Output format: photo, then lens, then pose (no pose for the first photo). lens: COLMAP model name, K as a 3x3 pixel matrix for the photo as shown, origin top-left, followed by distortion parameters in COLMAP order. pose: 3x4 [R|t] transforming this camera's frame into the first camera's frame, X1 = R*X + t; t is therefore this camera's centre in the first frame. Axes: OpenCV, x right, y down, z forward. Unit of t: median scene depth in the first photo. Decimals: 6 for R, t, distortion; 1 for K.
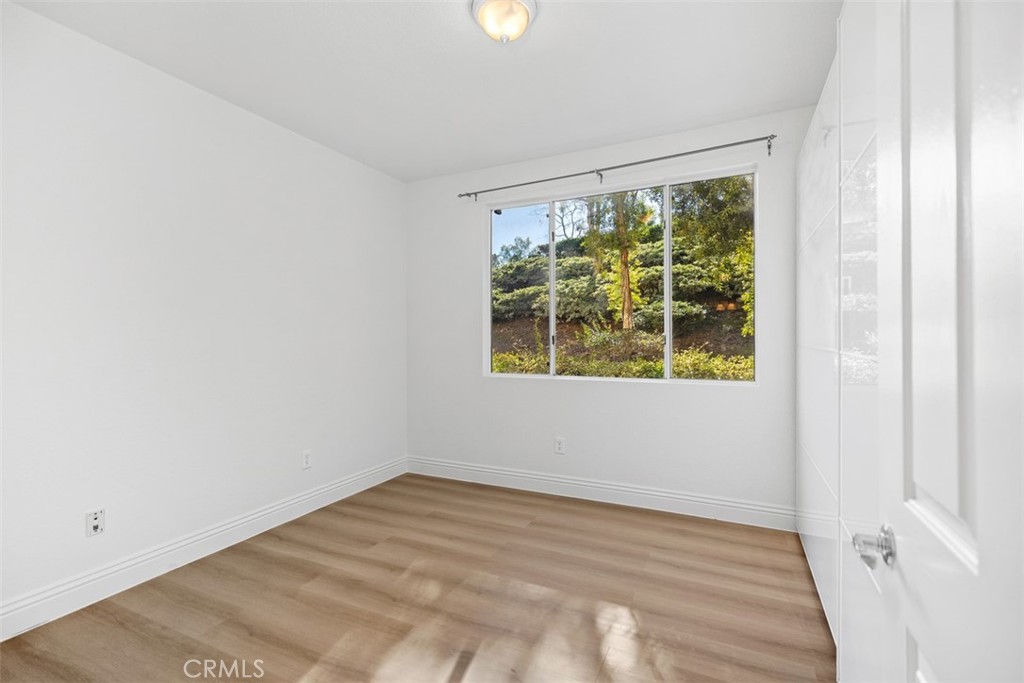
lens RADIAL K [[461.5, 0, 512.0], [0, 461.5, 341.5], [0, 0, 1]] dist [0.002993, 0.000261]
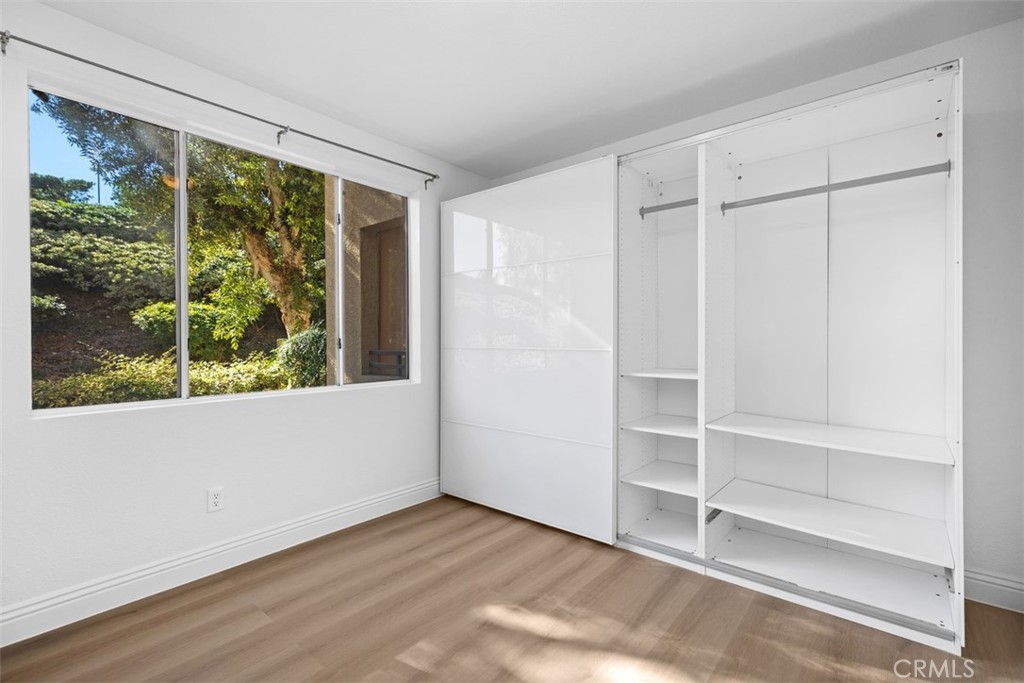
lens RADIAL K [[455.5, 0, 513.0], [0, 455.5, 344.1], [0, 0, 1]] dist [0.001311, 0.000021]
pose [[0.245228, -0.007230, 0.969439, -0.520579], [0.007790, 0.999955, 0.005487, -0.005389], [-0.969434, 0.006206, 0.245273, 0.477856]]
